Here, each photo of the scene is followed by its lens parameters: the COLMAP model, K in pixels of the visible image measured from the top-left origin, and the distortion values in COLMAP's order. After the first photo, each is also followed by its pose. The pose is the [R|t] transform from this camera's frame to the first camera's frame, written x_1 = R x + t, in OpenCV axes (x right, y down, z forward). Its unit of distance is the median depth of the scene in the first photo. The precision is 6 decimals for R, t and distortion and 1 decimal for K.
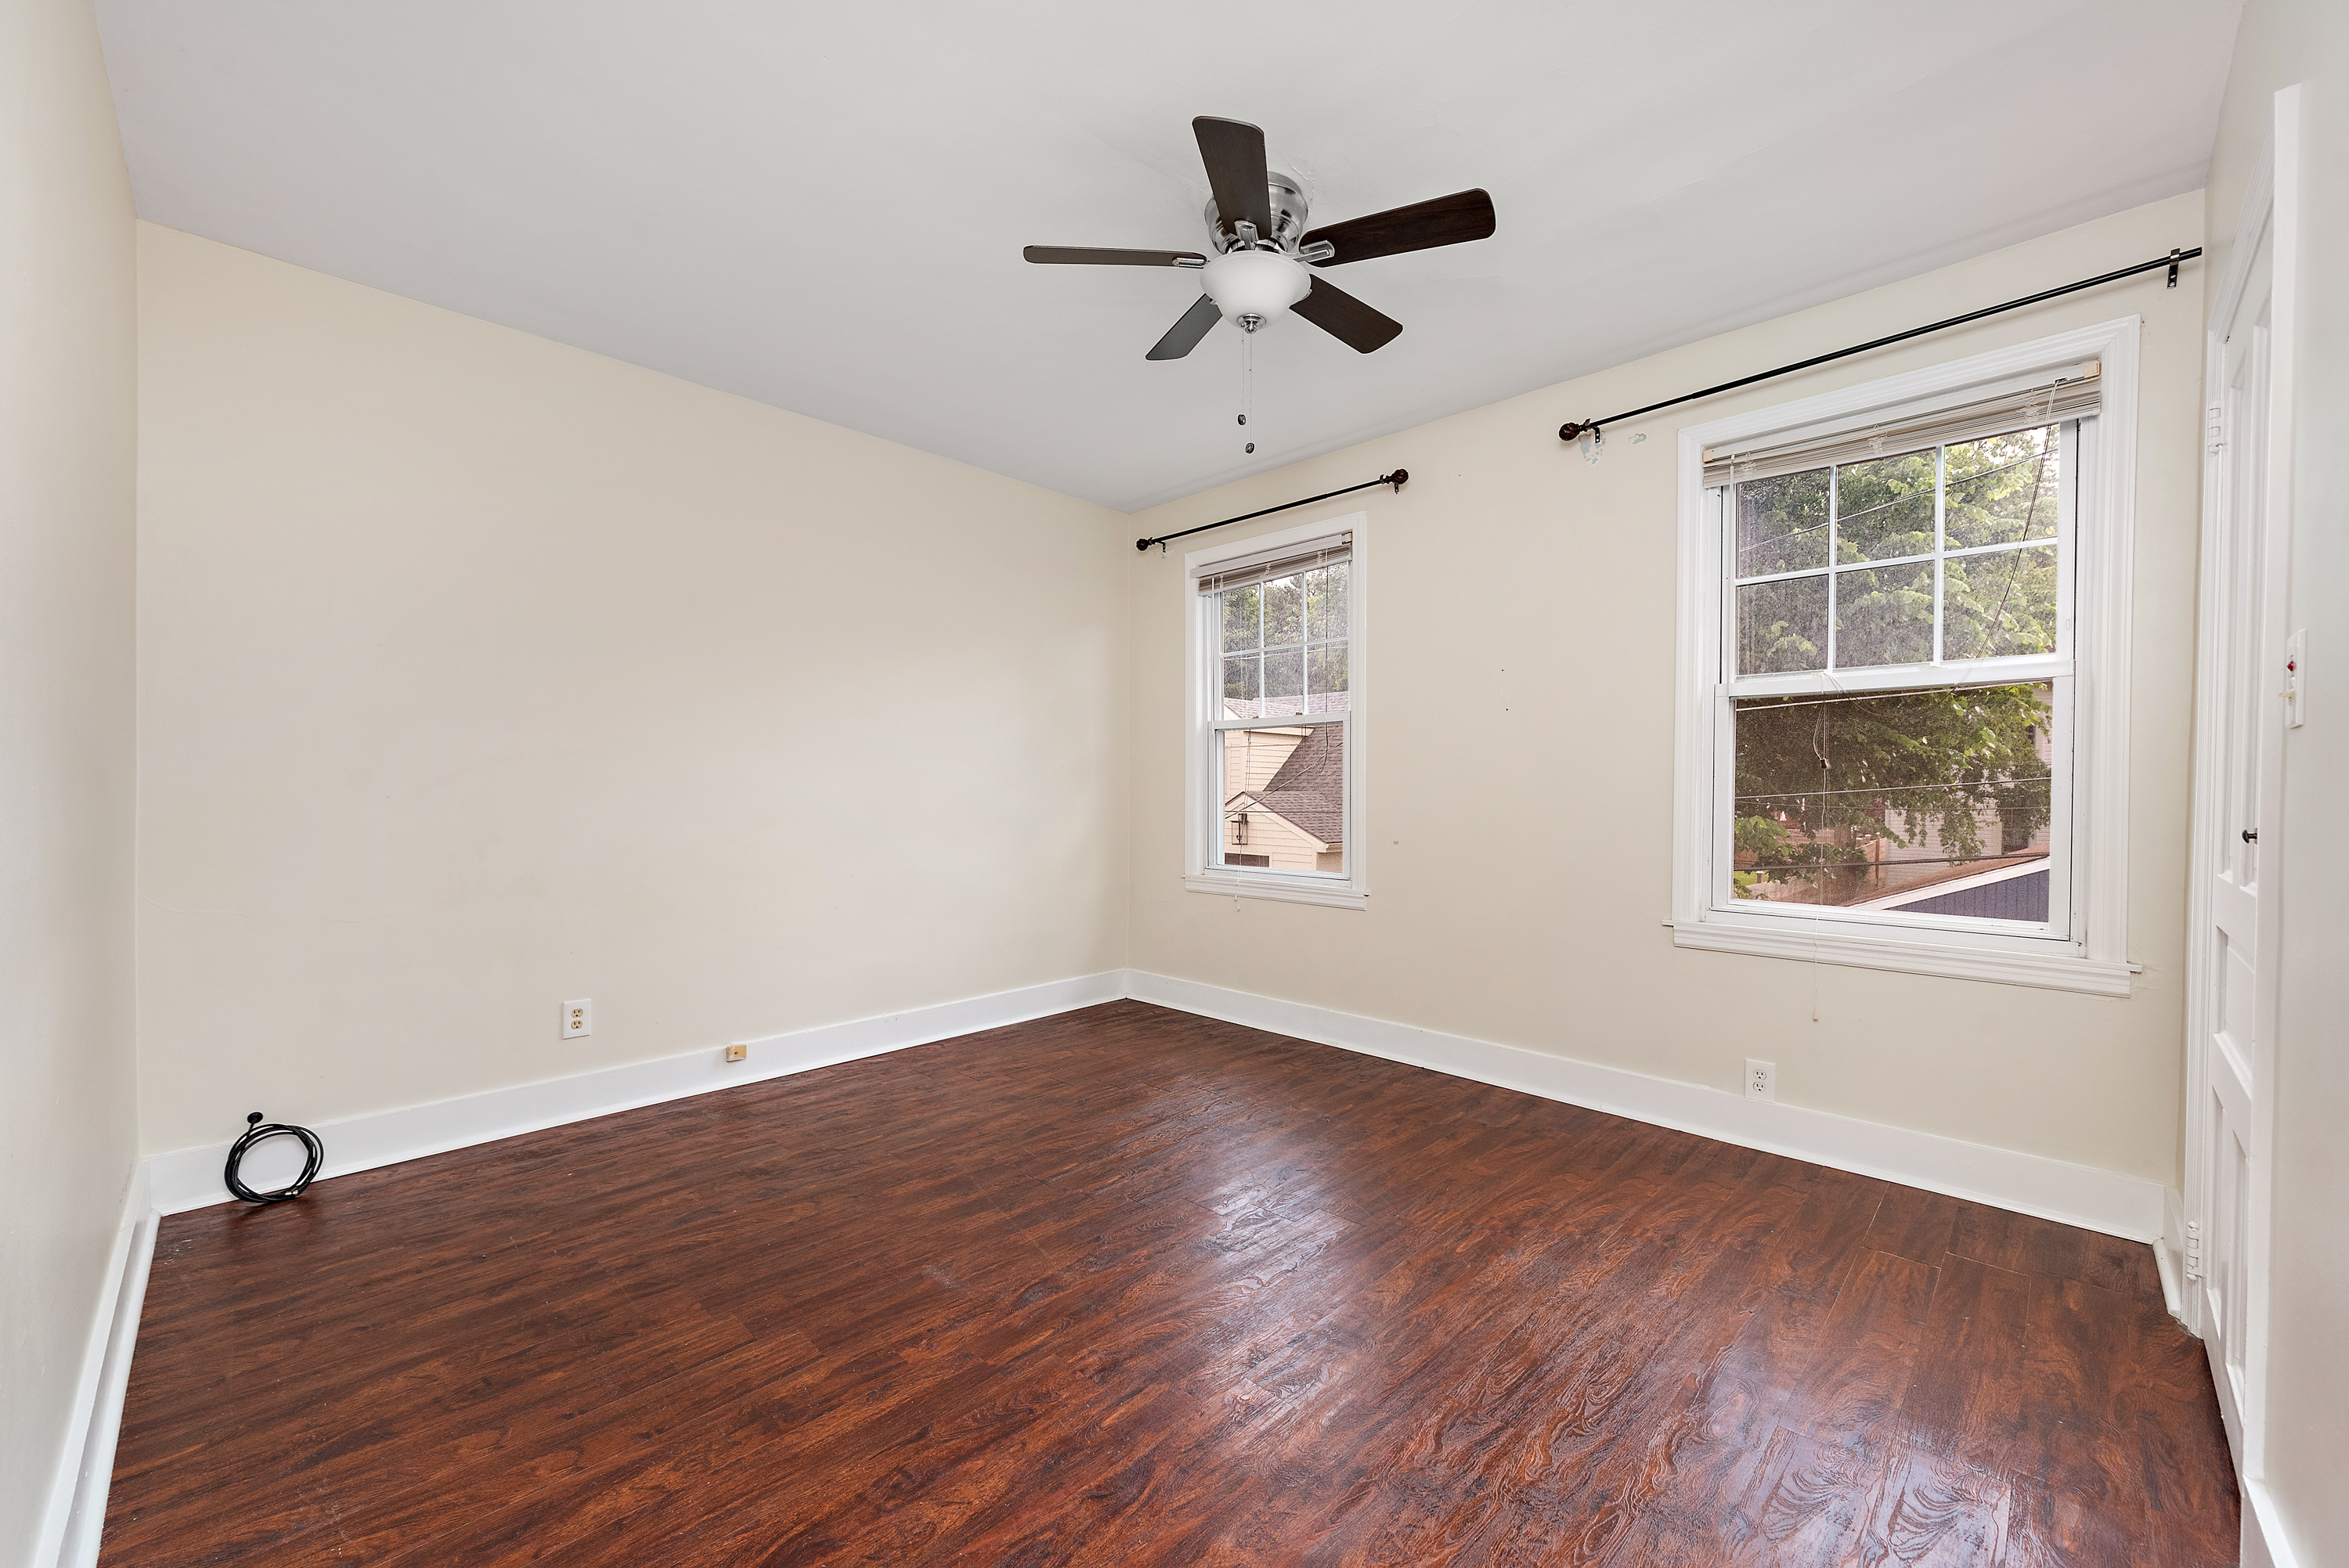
lens RADIAL K [[948.2, 0, 1169.9], [0, 948.2, 799.5], [0, 0, 1]] dist [0.000853, 0.000192]
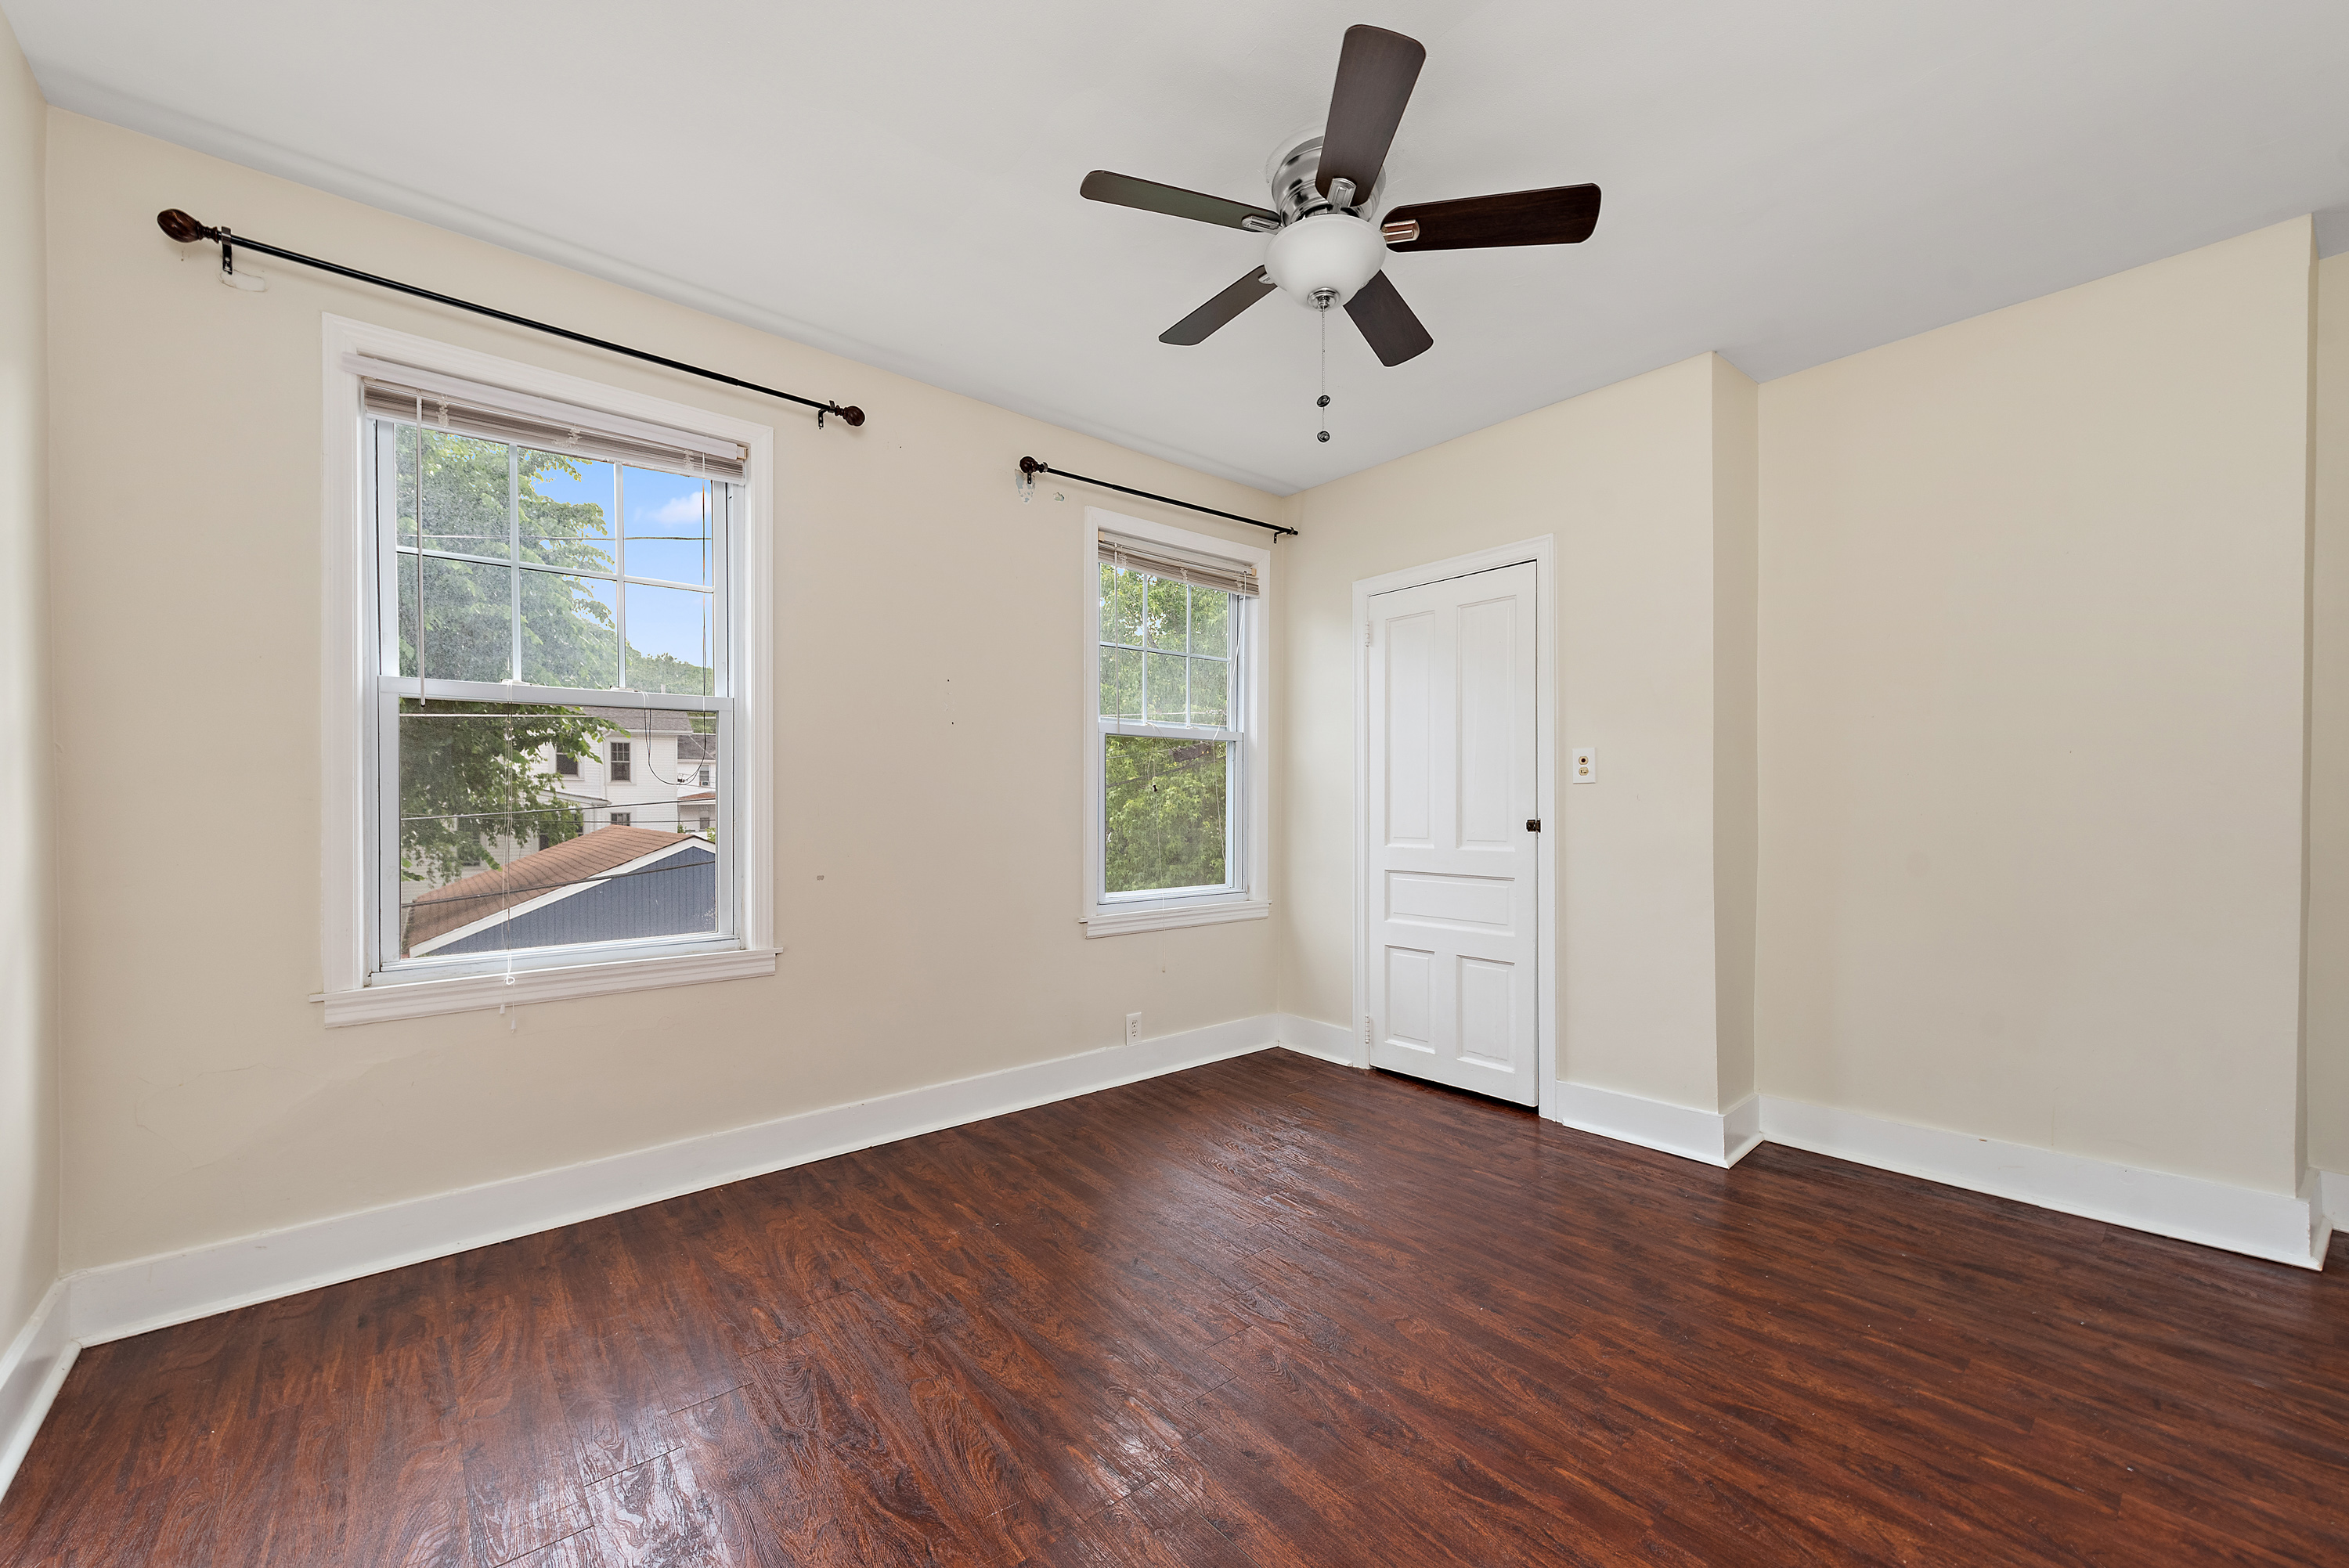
lens RADIAL K [[914.4, 0, 1169.3], [0, 914.4, 807.2], [0, 0, 1]] dist [0.001961, 0.000058]
pose [[0.072333, -0.007669, 0.997351, -0.630448], [0.012121, 0.999903, 0.006810, -0.017736], [-0.997307, 0.011597, 0.072419, 0.852270]]
